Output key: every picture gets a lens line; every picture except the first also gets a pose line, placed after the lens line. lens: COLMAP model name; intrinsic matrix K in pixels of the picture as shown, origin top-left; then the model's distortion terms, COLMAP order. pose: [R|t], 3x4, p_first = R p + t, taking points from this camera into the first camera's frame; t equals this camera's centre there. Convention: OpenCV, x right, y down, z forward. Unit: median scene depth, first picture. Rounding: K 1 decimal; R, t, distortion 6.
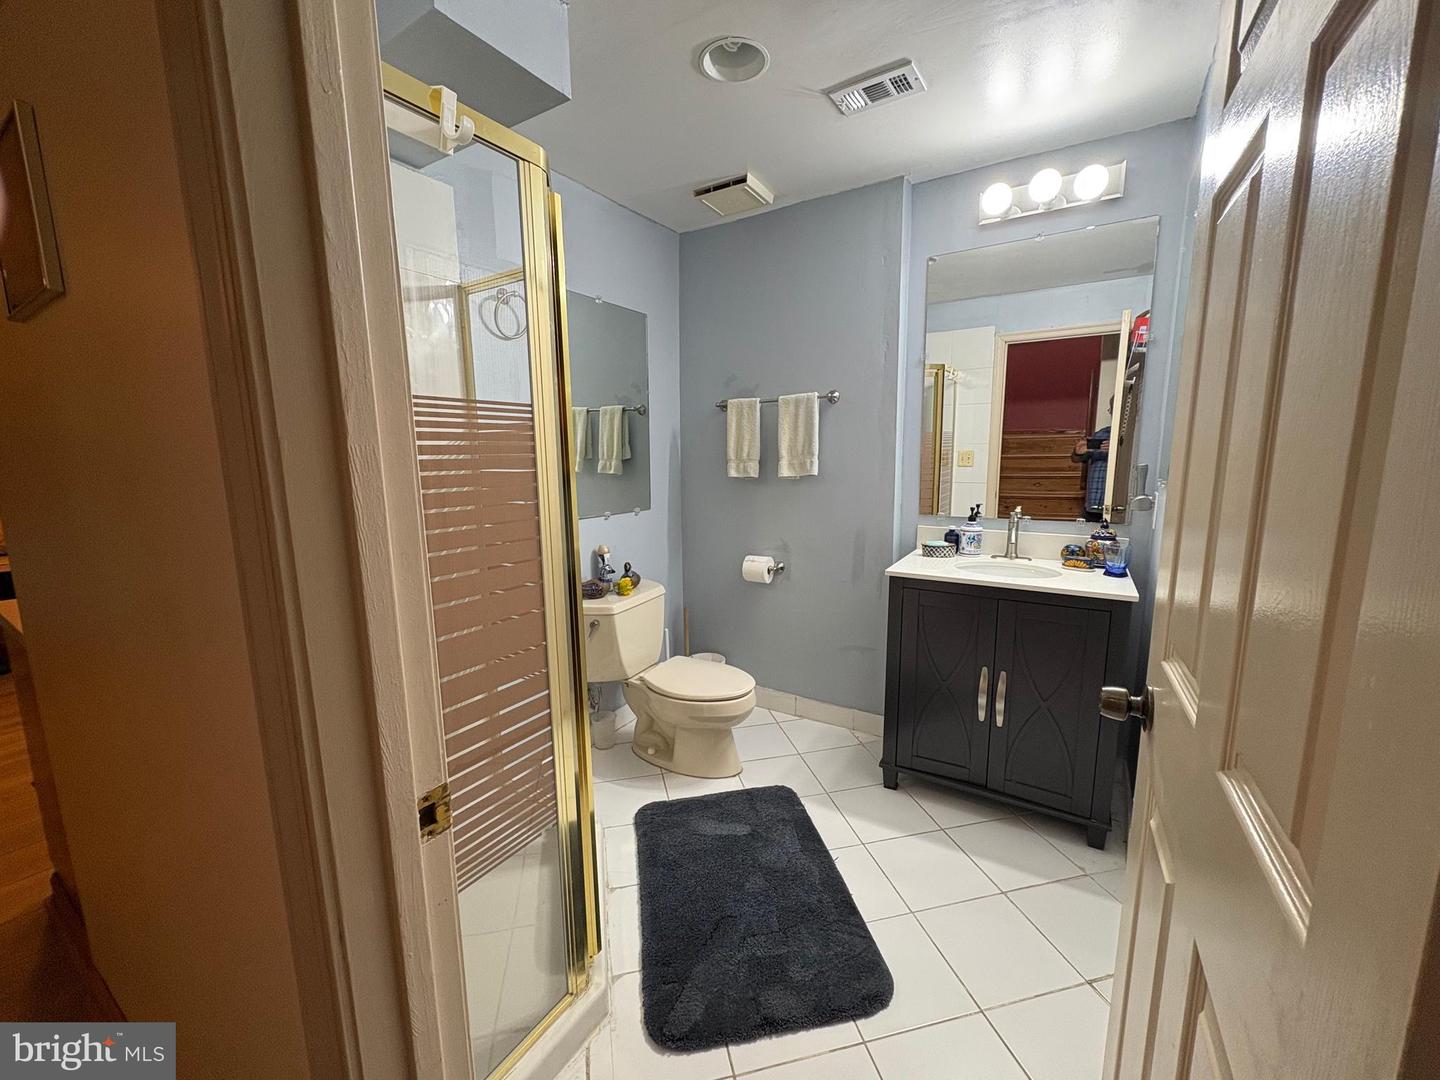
lens RADIAL K [[576.6, 0, 725.0], [0, 576.6, 545.4], [0, 0, 1]] dist [-0.000503, -0.000502]
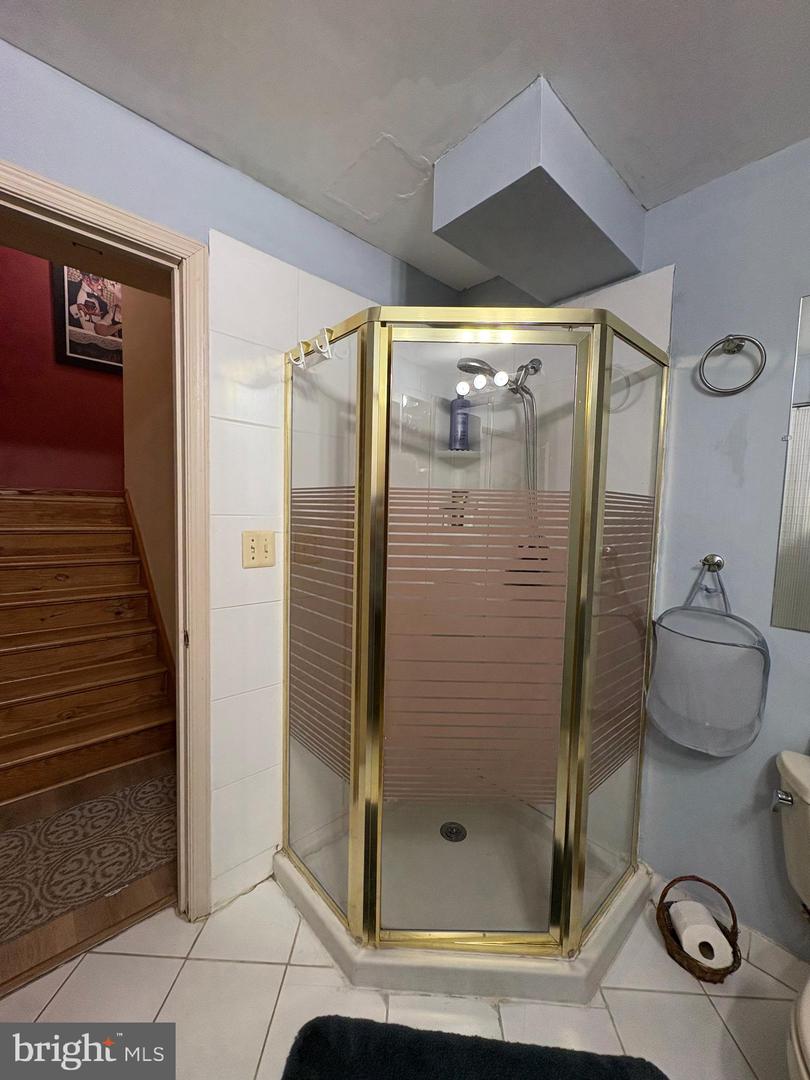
lens RADIAL K [[432.5, 0, 408.0], [0, 432.5, 539.9], [0, 0, 1]] dist [-0.000503, -0.000502]
pose [[-0.255793, 0.066253, -0.964459, 0.571999], [-0.173016, 0.978404, 0.113098, -0.245283], [0.951123, 0.195796, -0.238806, 1.079381]]
